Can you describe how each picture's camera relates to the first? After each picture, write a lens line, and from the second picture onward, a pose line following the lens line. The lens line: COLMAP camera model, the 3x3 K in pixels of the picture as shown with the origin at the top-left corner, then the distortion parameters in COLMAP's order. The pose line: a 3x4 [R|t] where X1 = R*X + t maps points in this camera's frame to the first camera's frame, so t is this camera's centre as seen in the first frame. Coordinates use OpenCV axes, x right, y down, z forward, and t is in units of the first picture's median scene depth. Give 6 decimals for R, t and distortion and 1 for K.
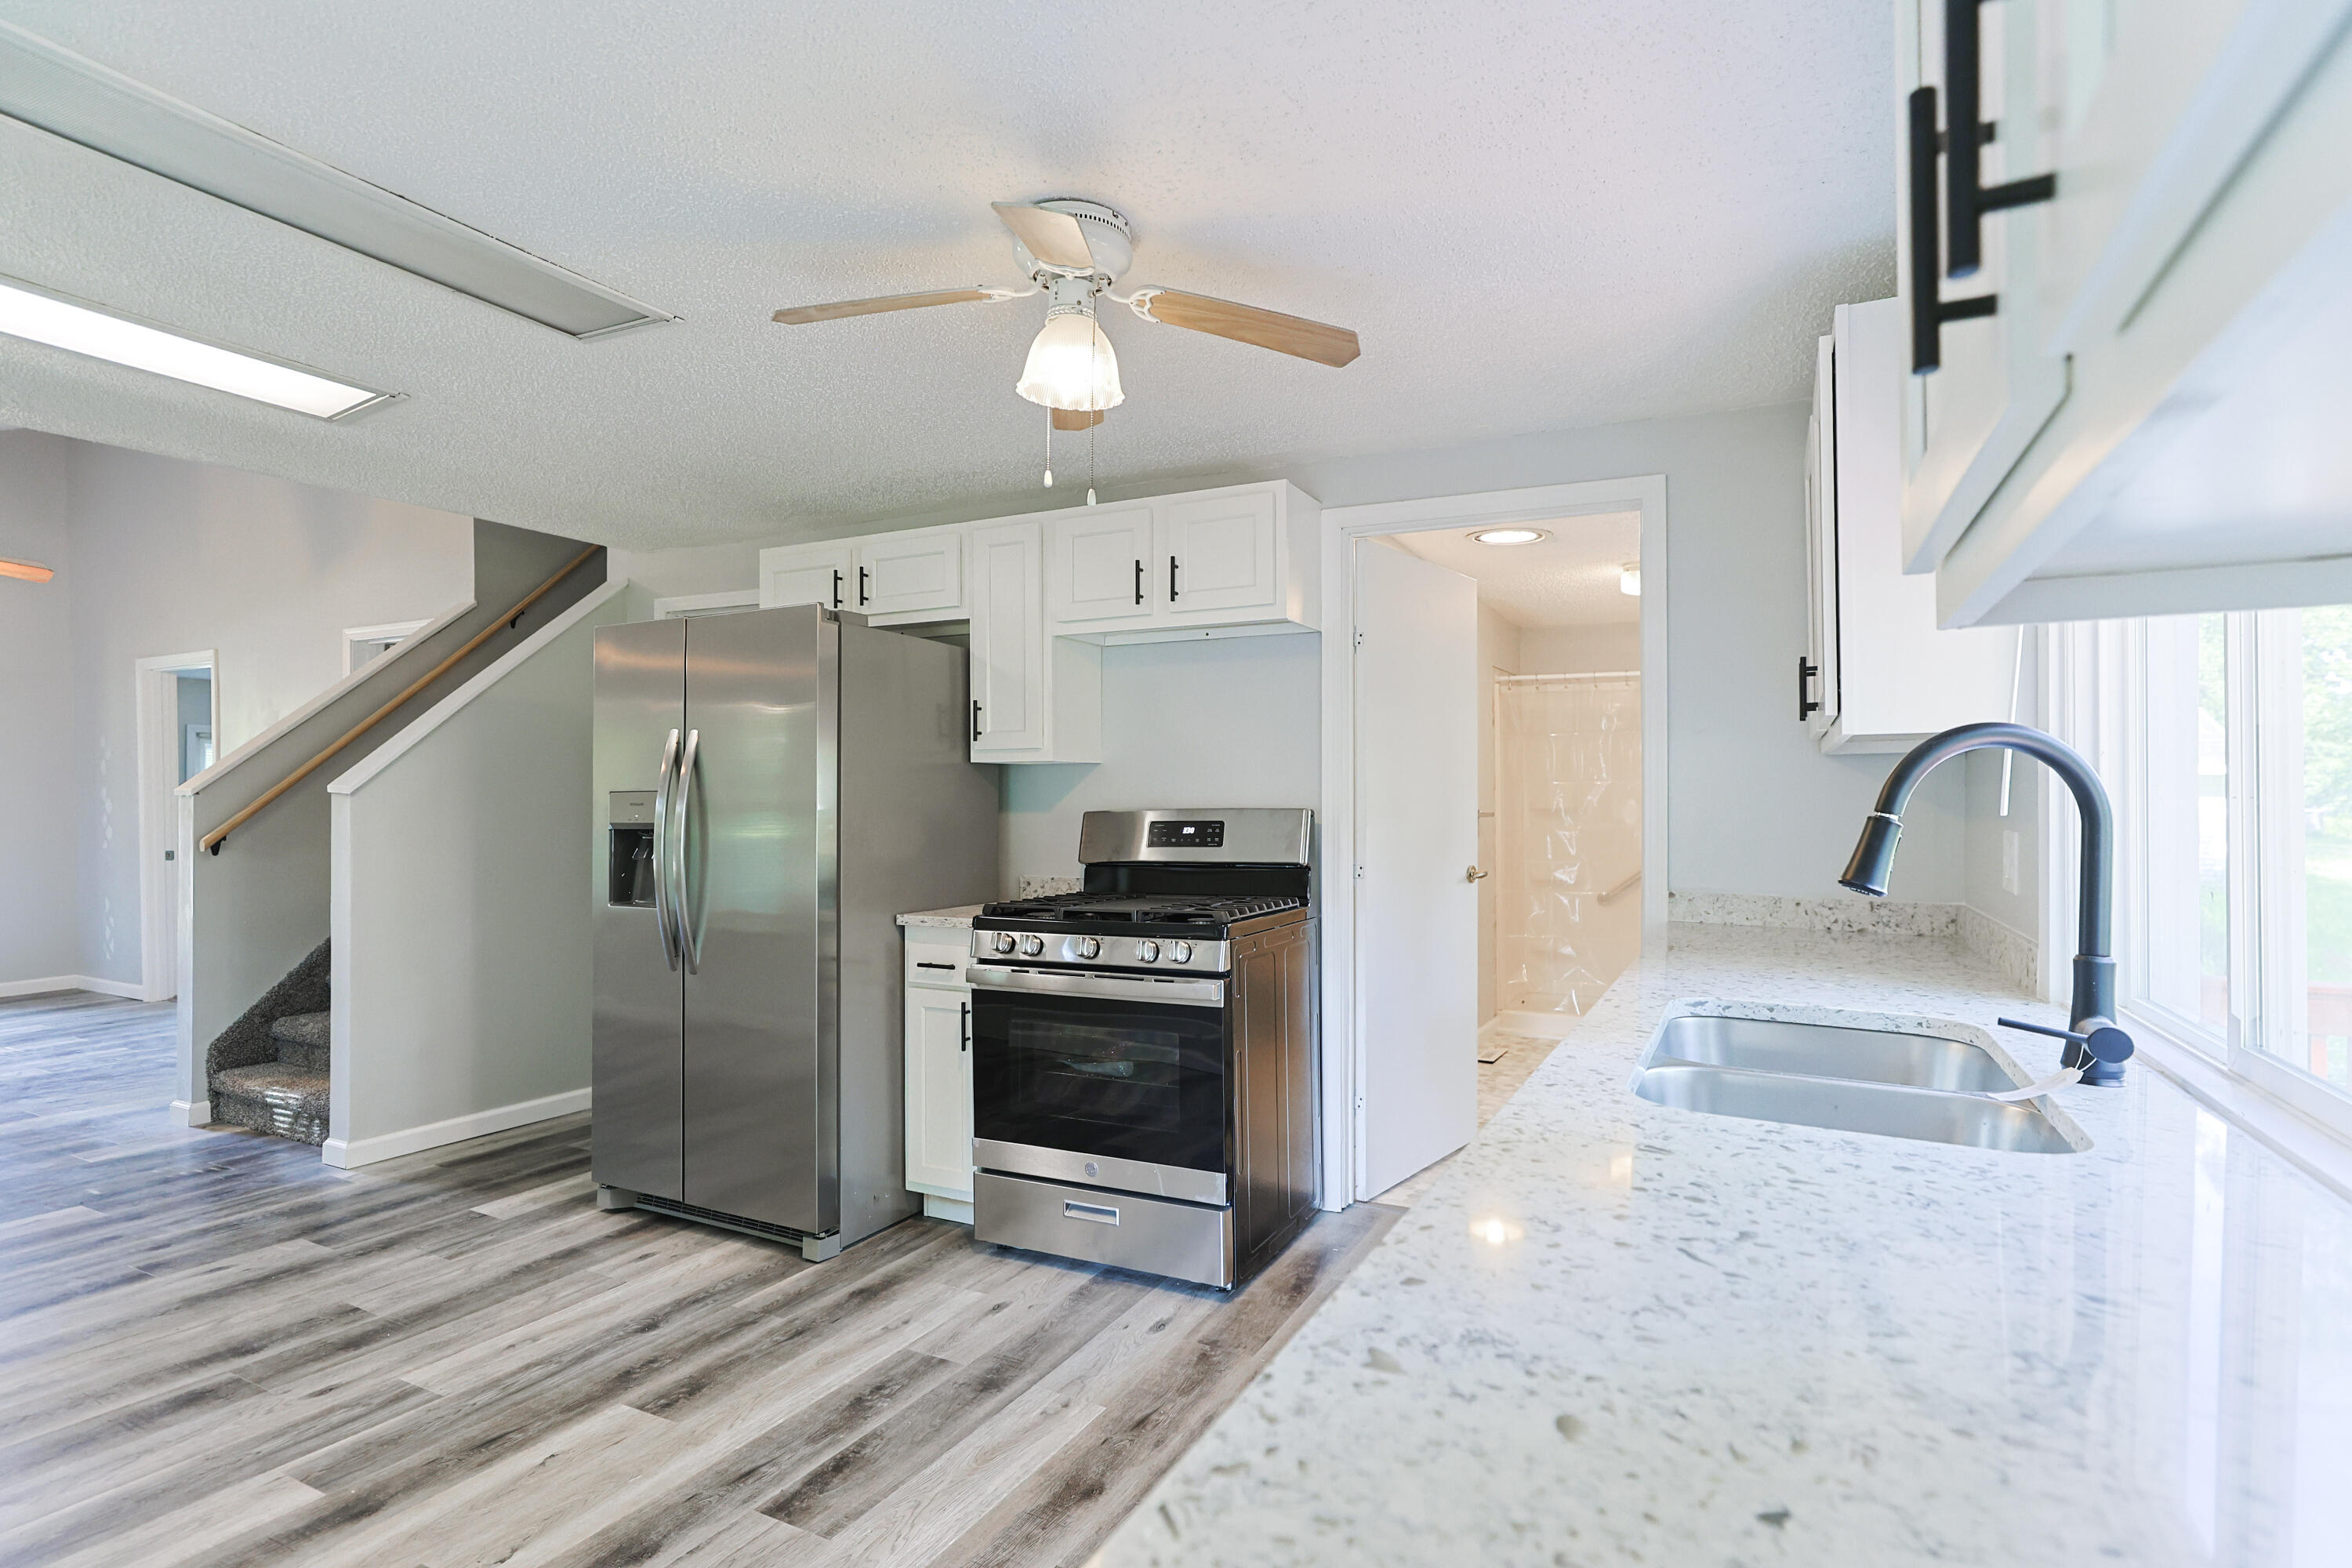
lens RADIAL K [[1158.7, 0, 1170.1], [0, 1158.7, 801.4], [0, 0, 1]] dist [-0.019552, 0.012306]
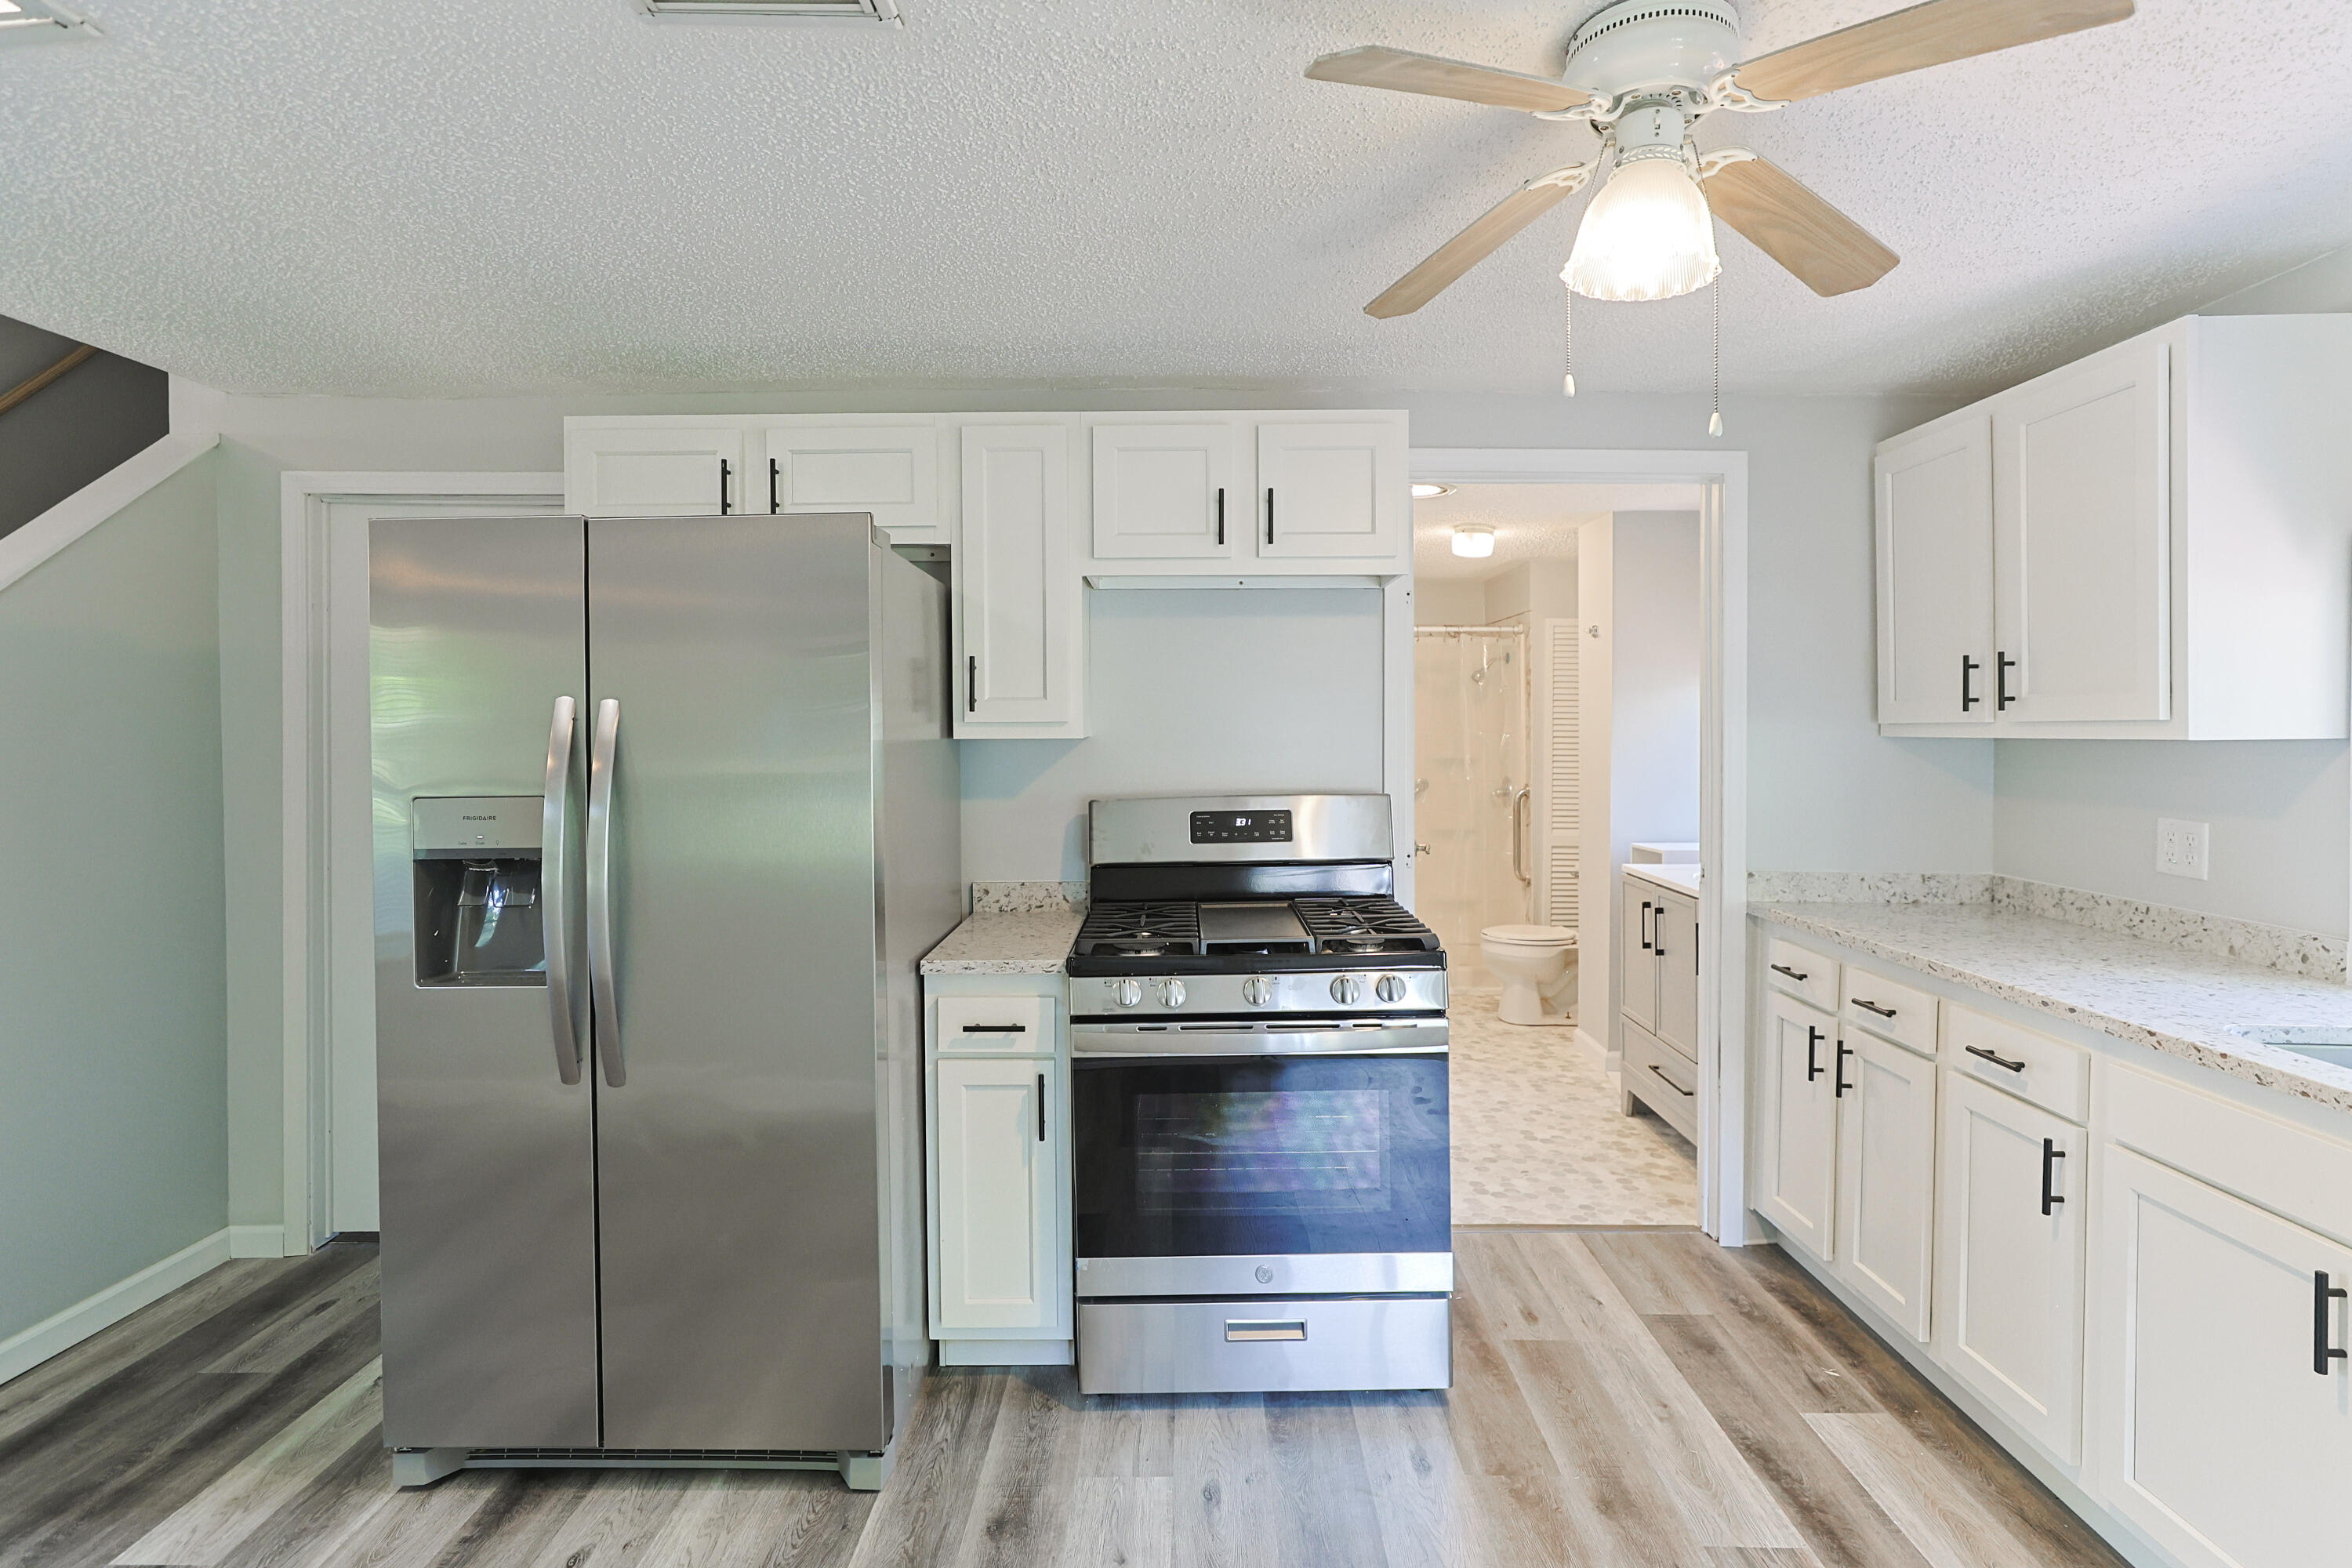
lens RADIAL K [[1158.7, 0, 1185.4], [0, 1158.7, 754.0], [0, 0, 1]] dist [-0.019552, 0.012306]
pose [[0.895242, -0.015095, 0.445324, -0.423859], [0.005337, 0.999718, 0.023157, -0.047063], [-0.445548, -0.018354, 0.895070, 0.309535]]
